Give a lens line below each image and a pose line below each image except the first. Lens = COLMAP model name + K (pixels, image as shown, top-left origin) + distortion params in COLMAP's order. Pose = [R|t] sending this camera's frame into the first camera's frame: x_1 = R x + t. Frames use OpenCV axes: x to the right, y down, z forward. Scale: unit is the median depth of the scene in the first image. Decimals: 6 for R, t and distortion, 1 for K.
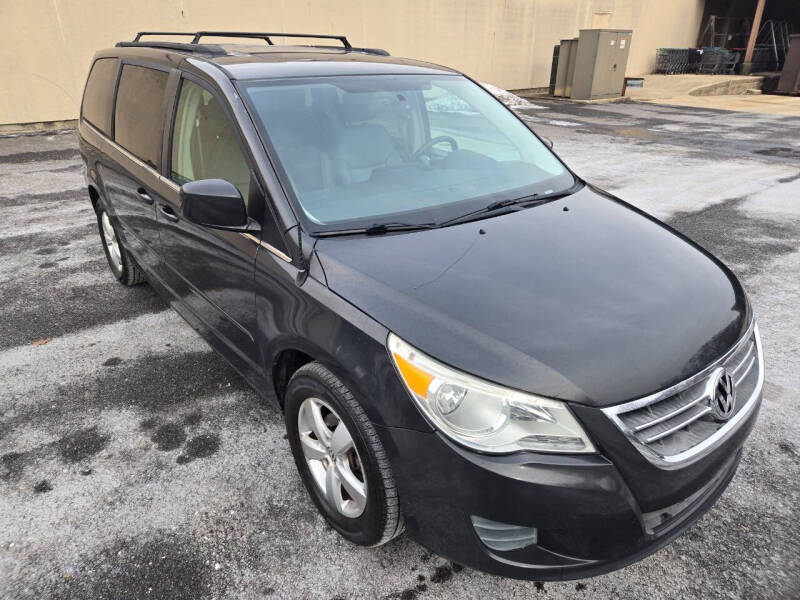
lens RADIAL K [[538.2, 0, 395.0], [0, 538.2, 296.6], [0, 0, 1]] dist [0.069533, -0.060075]
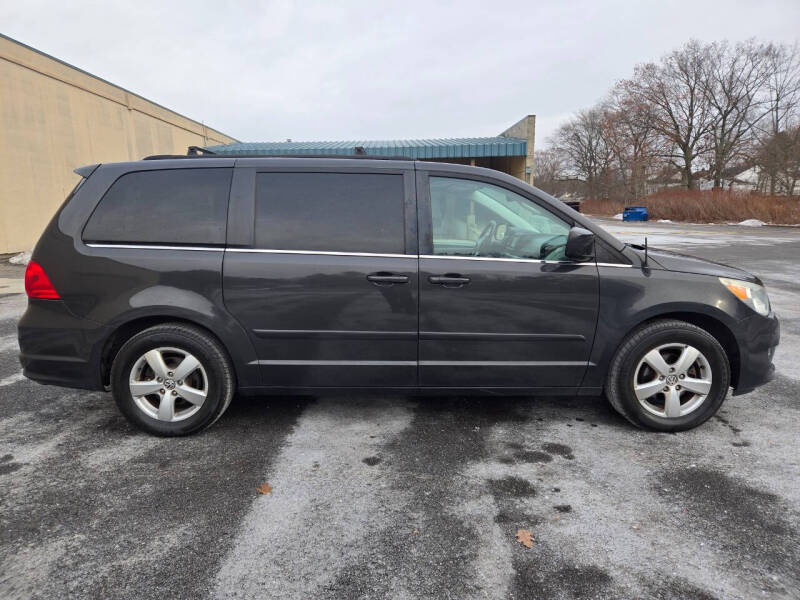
lens RADIAL K [[538.2, 0, 393.2], [0, 538.2, 300.4], [0, 0, 1]] dist [0.069533, -0.060075]
pose [[0.620298, -0.143945, 0.771045, -1.547128], [0.344624, 0.933067, -0.103053, -0.036650], [-0.704603, 0.329644, 0.628386, 0.410144]]
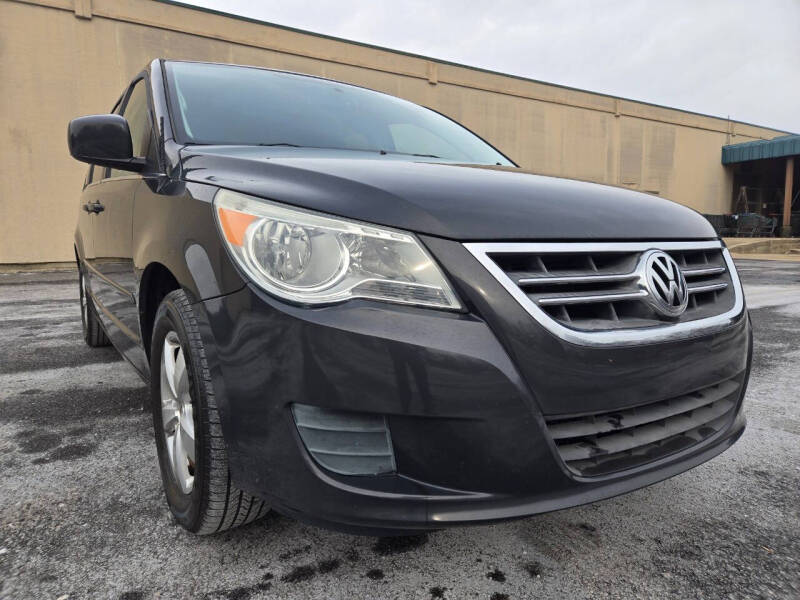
lens RADIAL K [[538.2, 0, 399.6], [0, 538.2, 301.1], [0, 0, 1]] dist [0.069533, -0.060075]
pose [[0.995886, -0.002601, -0.090577, 0.224050], [-0.025239, 0.952069, -0.304839, 0.315459], [0.087029, 0.305871, 0.948087, 0.202659]]
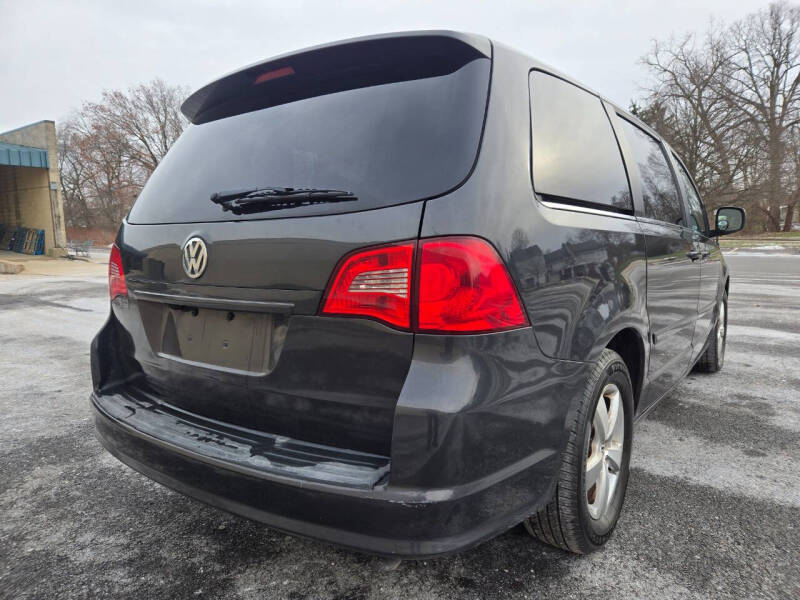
lens RADIAL K [[538.2, 0, 402.8], [0, 538.2, 298.0], [0, 0, 1]] dist [0.069533, -0.060075]
pose [[-0.252622, -0.117790, 0.960368, -1.538181], [0.414090, 0.883908, 0.217338, -0.654755], [-0.874478, 0.452583, -0.174519, 2.004535]]
